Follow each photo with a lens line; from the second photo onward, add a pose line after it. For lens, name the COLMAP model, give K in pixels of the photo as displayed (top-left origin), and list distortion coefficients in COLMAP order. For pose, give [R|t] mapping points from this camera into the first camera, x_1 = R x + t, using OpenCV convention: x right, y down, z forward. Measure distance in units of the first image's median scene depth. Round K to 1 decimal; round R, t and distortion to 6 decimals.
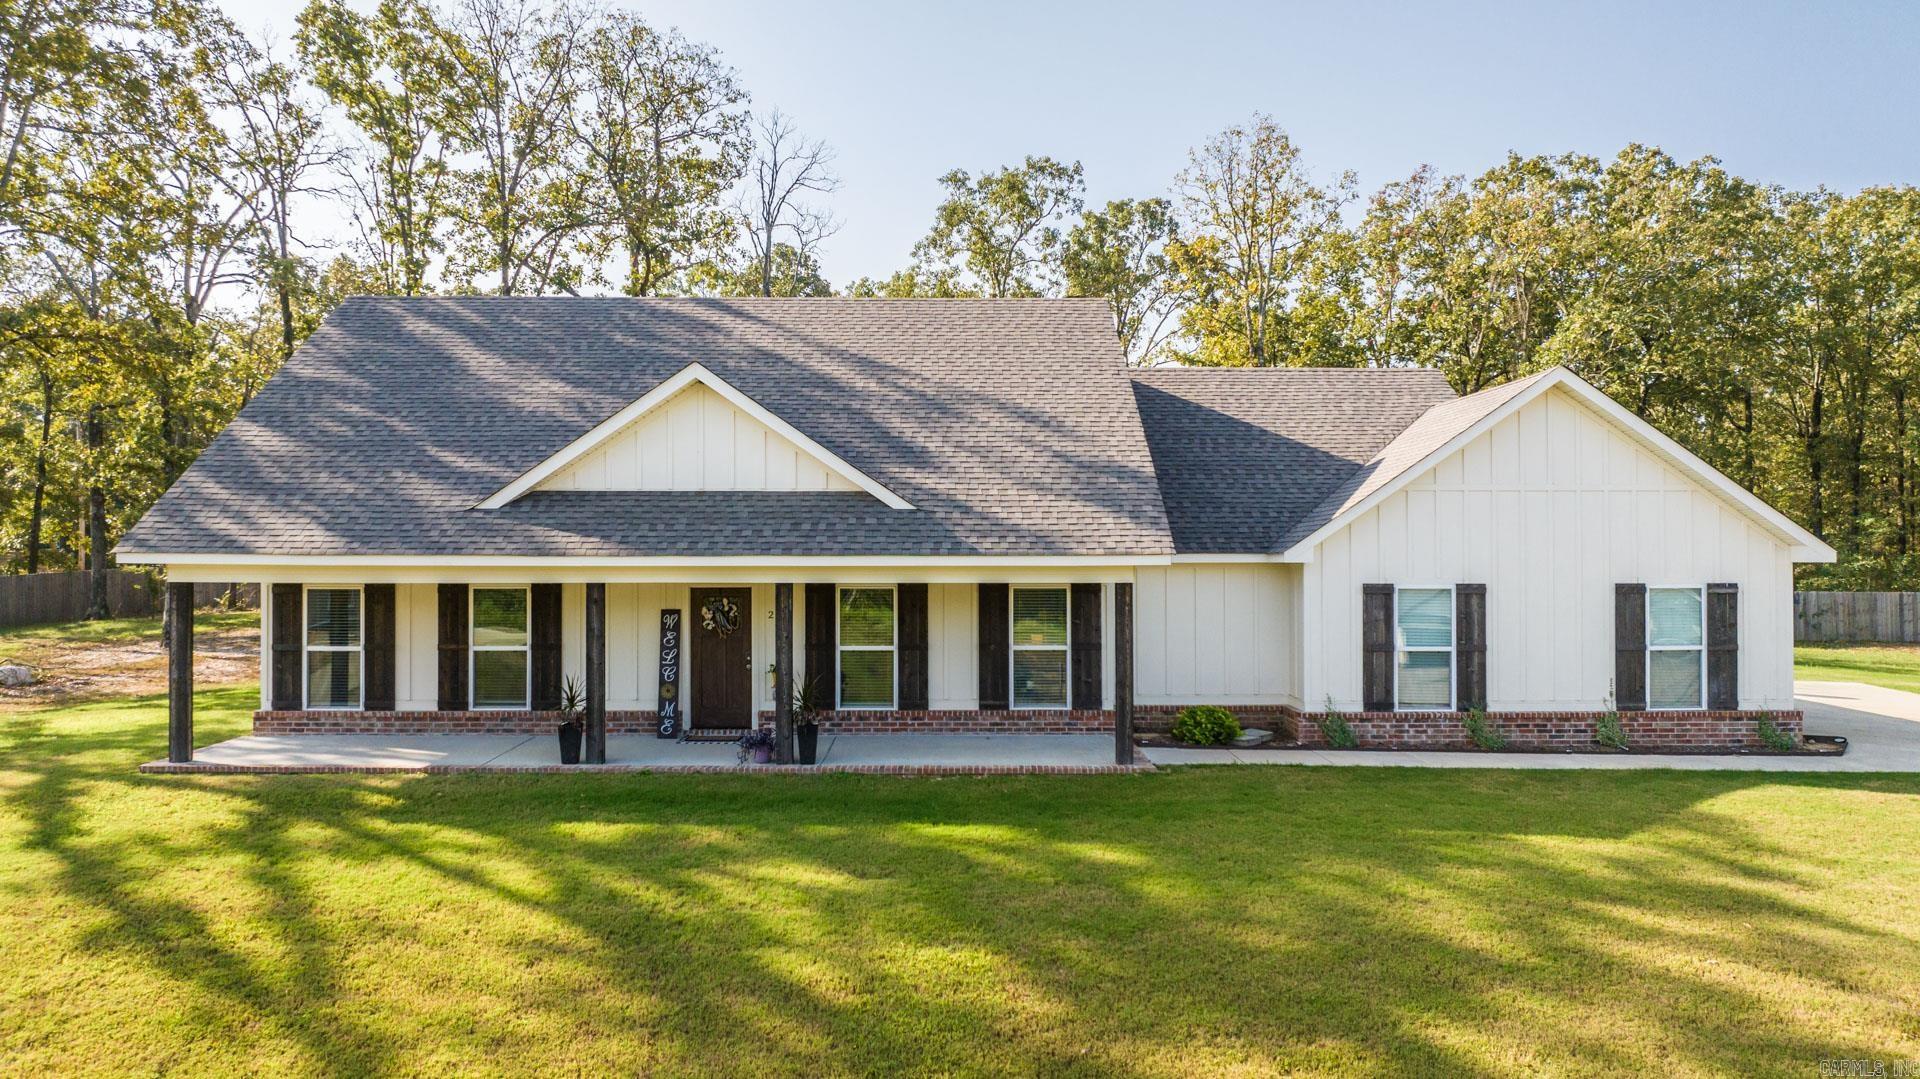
lens RADIAL K [[1374.9, 0, 964.9], [0, 1374.9, 540.3], [0, 0, 1]] dist [-0.020953, 0.000230]
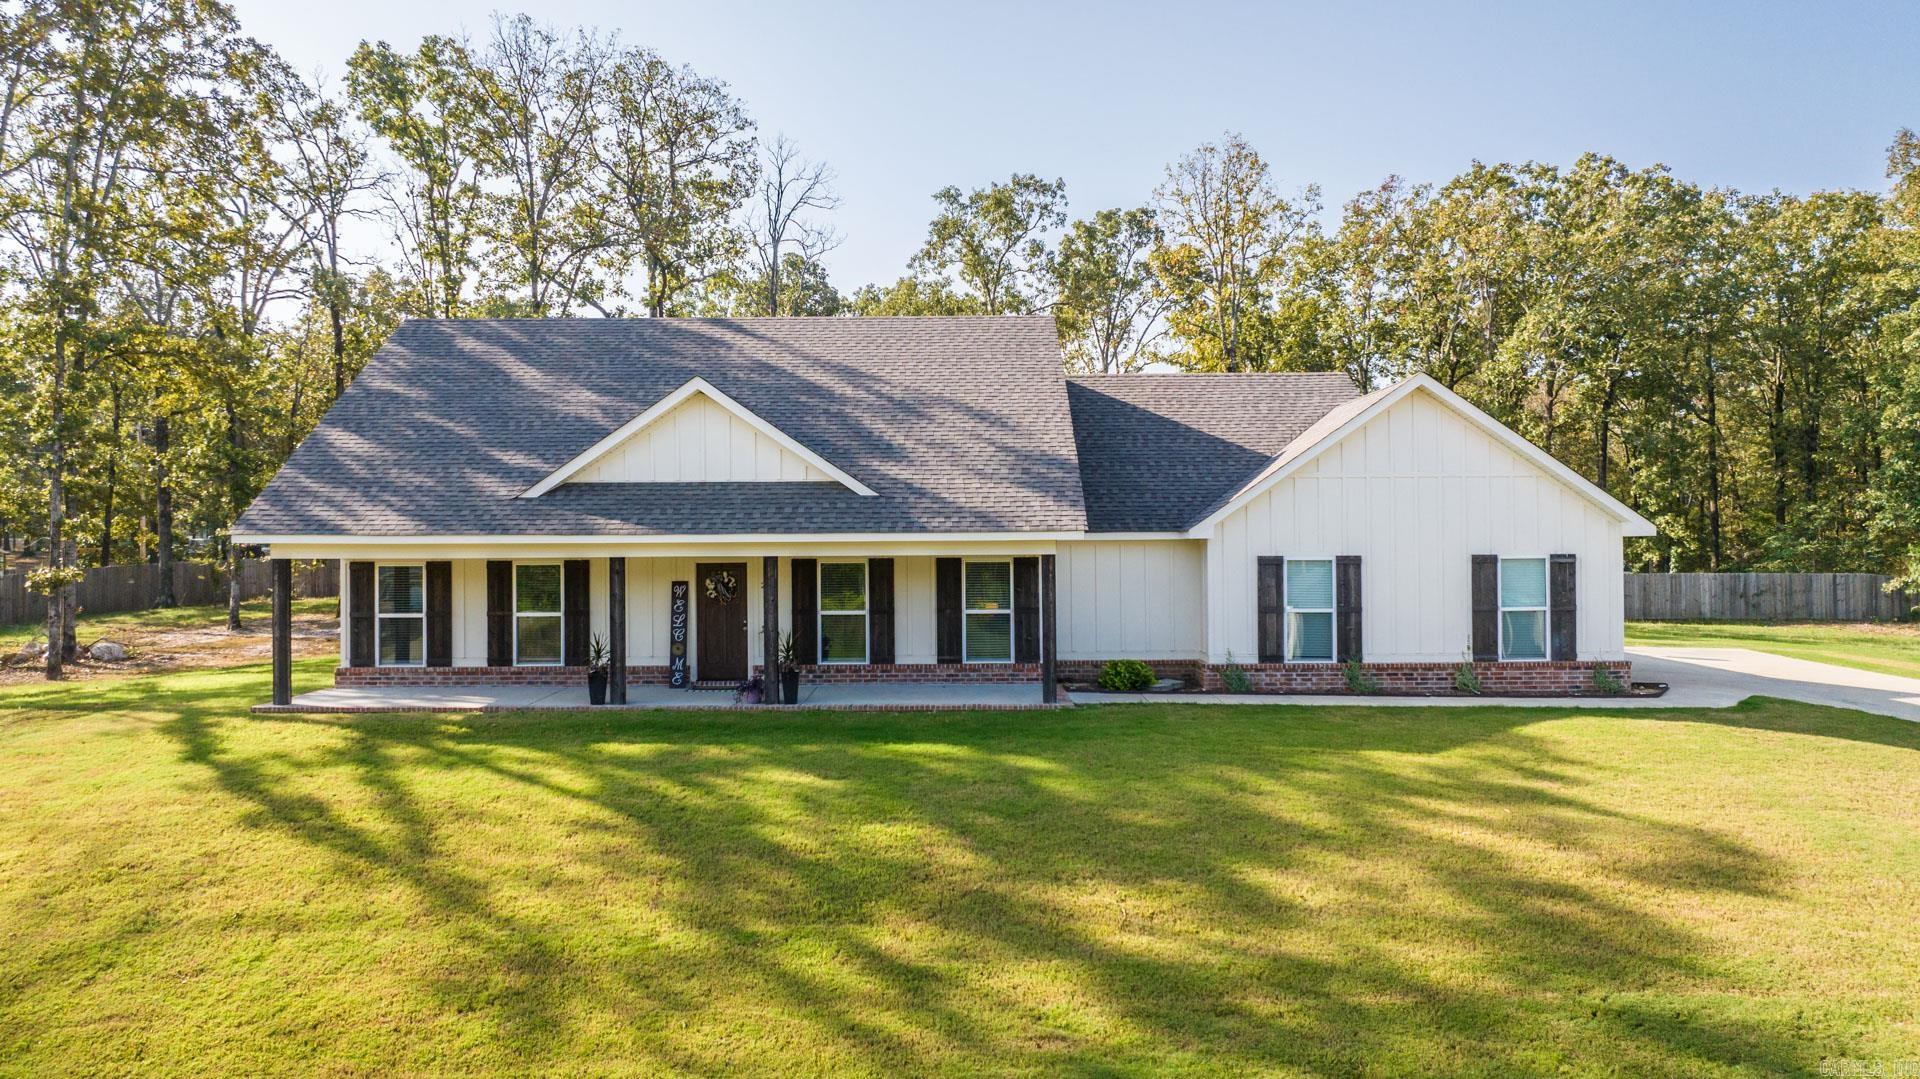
lens RADIAL K [[1366.8, 0, 960.0], [0, 1366.8, 539.5], [0, 0, 1]] dist [-0.024605, -0.002886]
pose [[0.999816, -0.006395, -0.018076, 0.052118], [0.006433, 0.999977, 0.002036, 0.012941], [0.018063, -0.002152, 0.999835, -0.187579]]
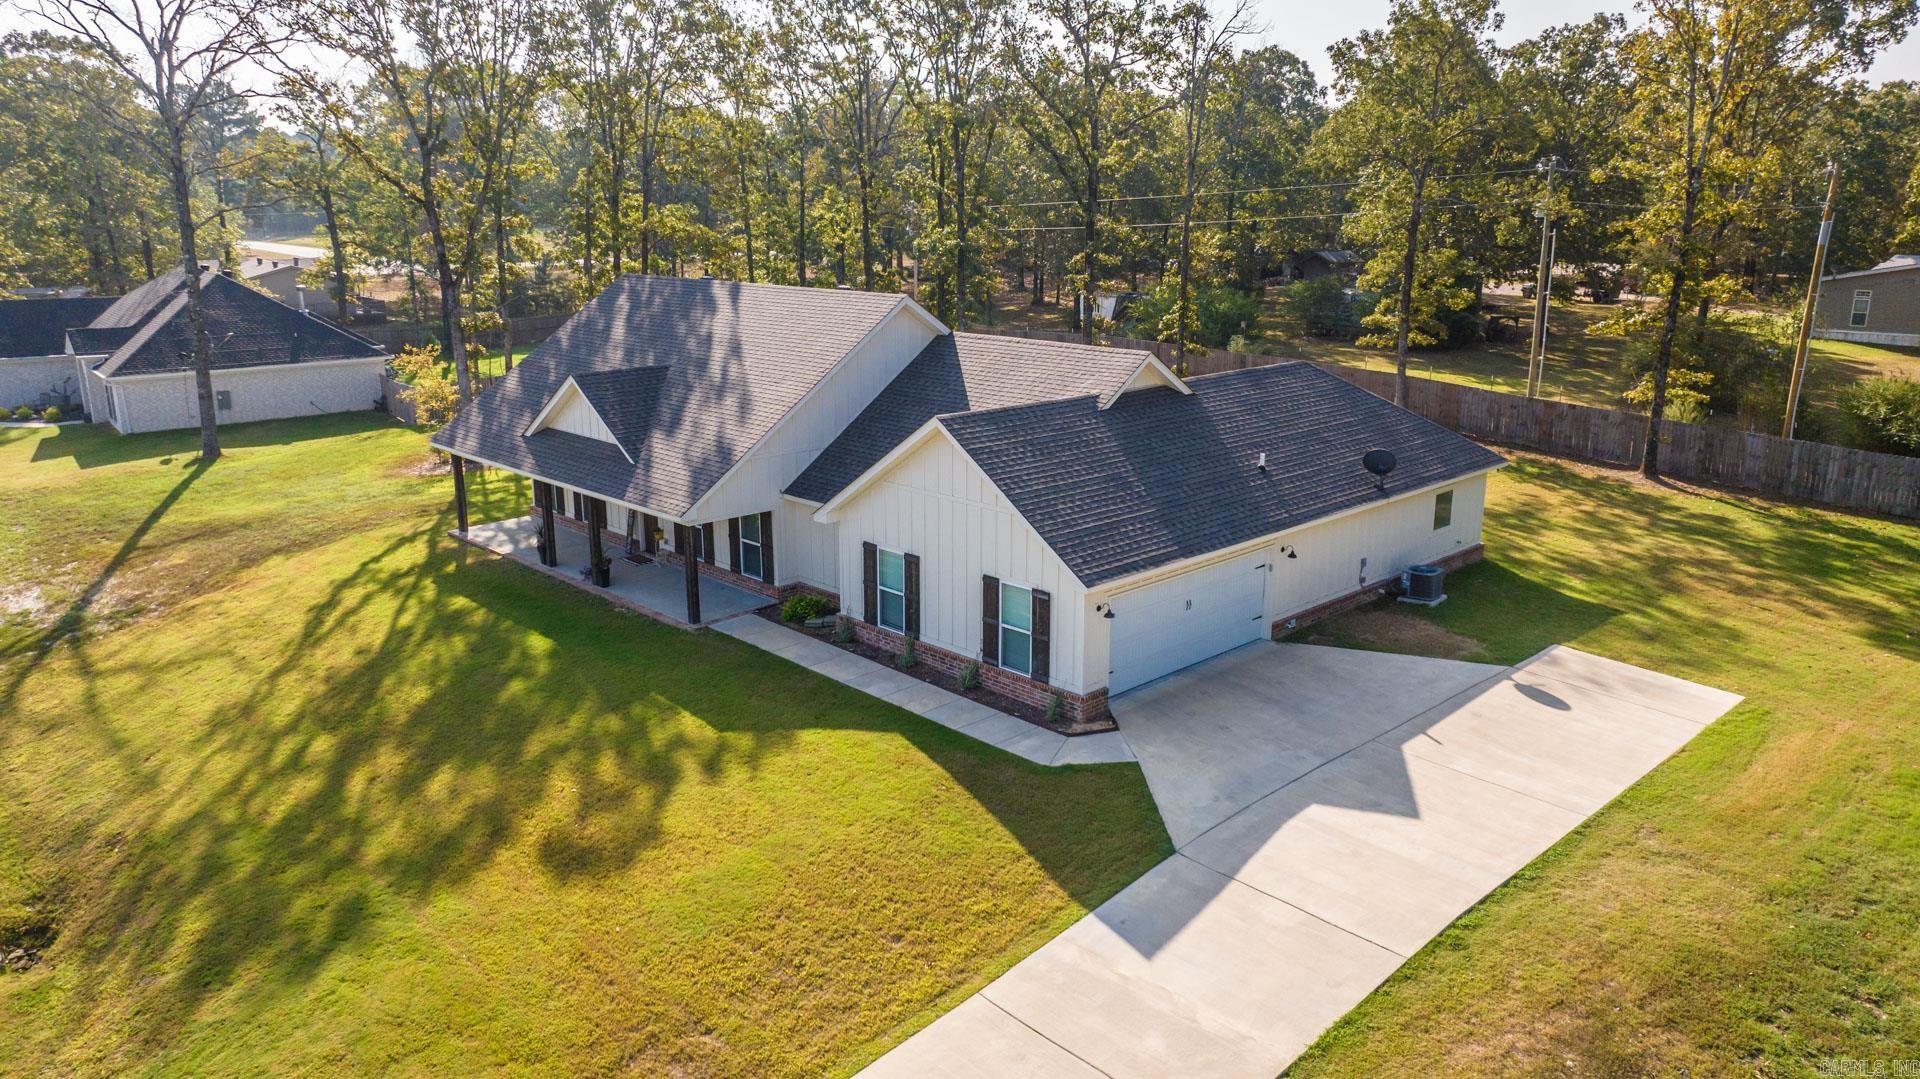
lens RADIAL K [[1325.4, 0, 960.0], [0, 1325.4, 539.5], [0, 0, 1]] dist [-0.016414, -0.003372]
pose [[0.701466, 0.180385, -0.689497, 1.371110], [-0.004219, 0.968474, 0.249078, -0.337621], [0.712691, -0.171811, 0.680113, 0.065819]]
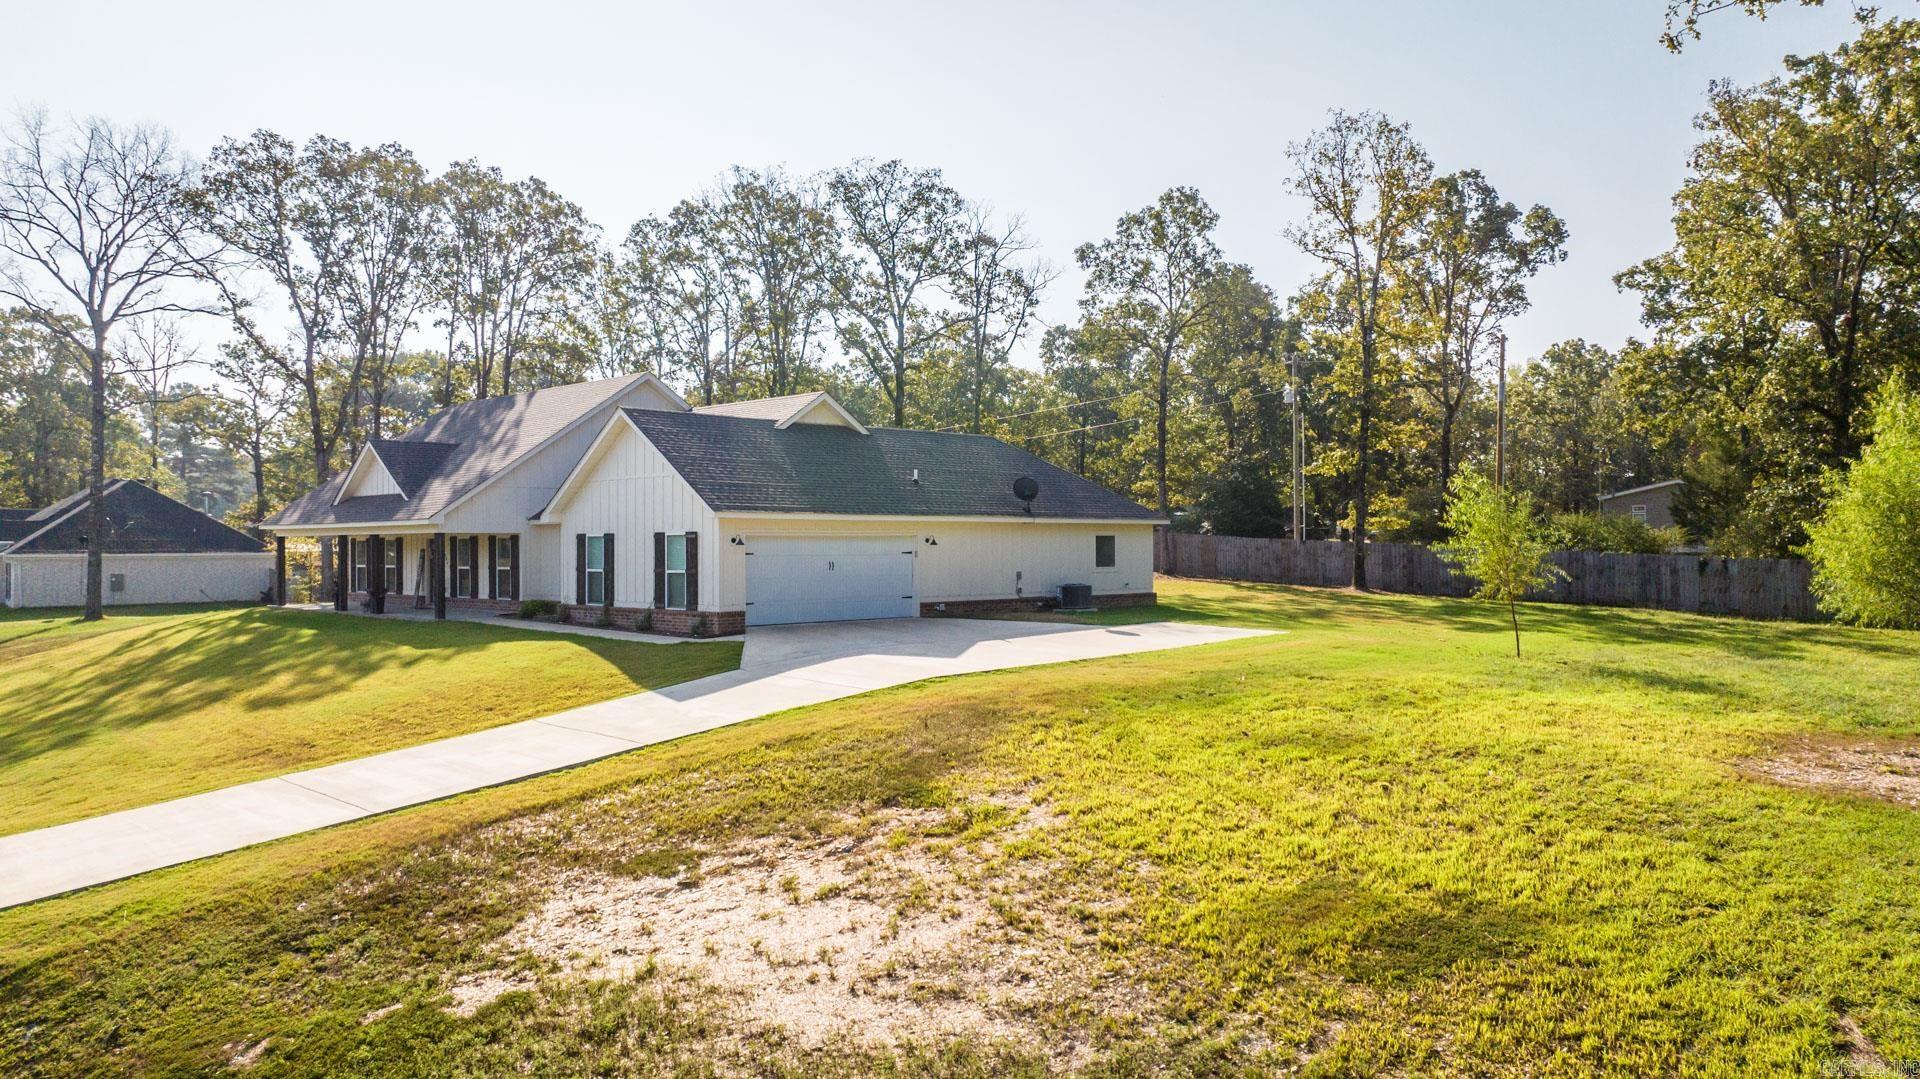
lens RADIAL K [[1366.8, 0, 960.0], [0, 1366.8, 539.5], [0, 0, 1]] dist [-0.024605, -0.002886]
pose [[0.709466, -0.011903, -0.704639, 1.920033], [-0.002799, 0.999802, -0.019707, 0.071169], [0.704734, 0.015954, 0.709292, 0.061040]]
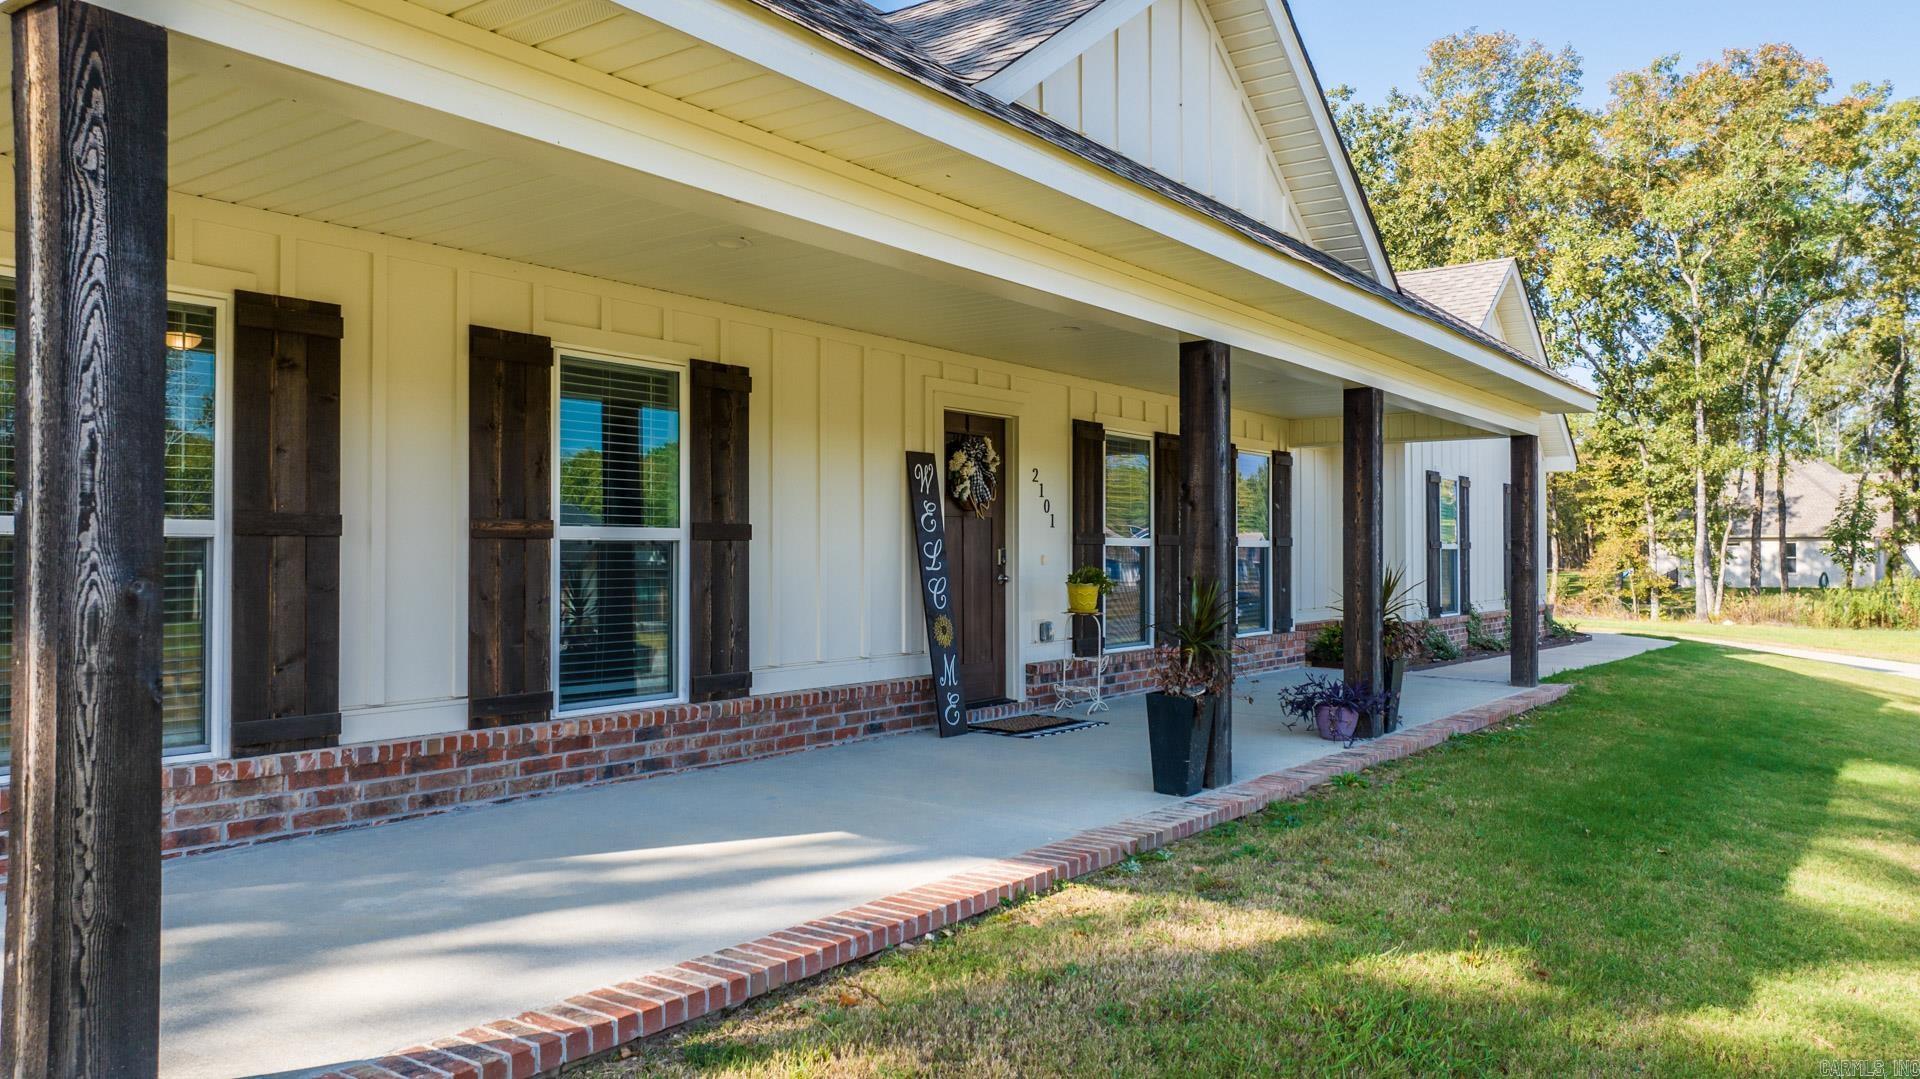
lens RADIAL K [[1374.9, 0, 964.9], [0, 1374.9, 540.3], [0, 0, 1]] dist [-0.020953, 0.000230]
pose [[0.568436, 0.012593, 0.822631, -0.573135], [-0.002030, 0.999901, -0.013904, 0.084926], [-0.822725, 0.006234, 0.568406, 0.725477]]
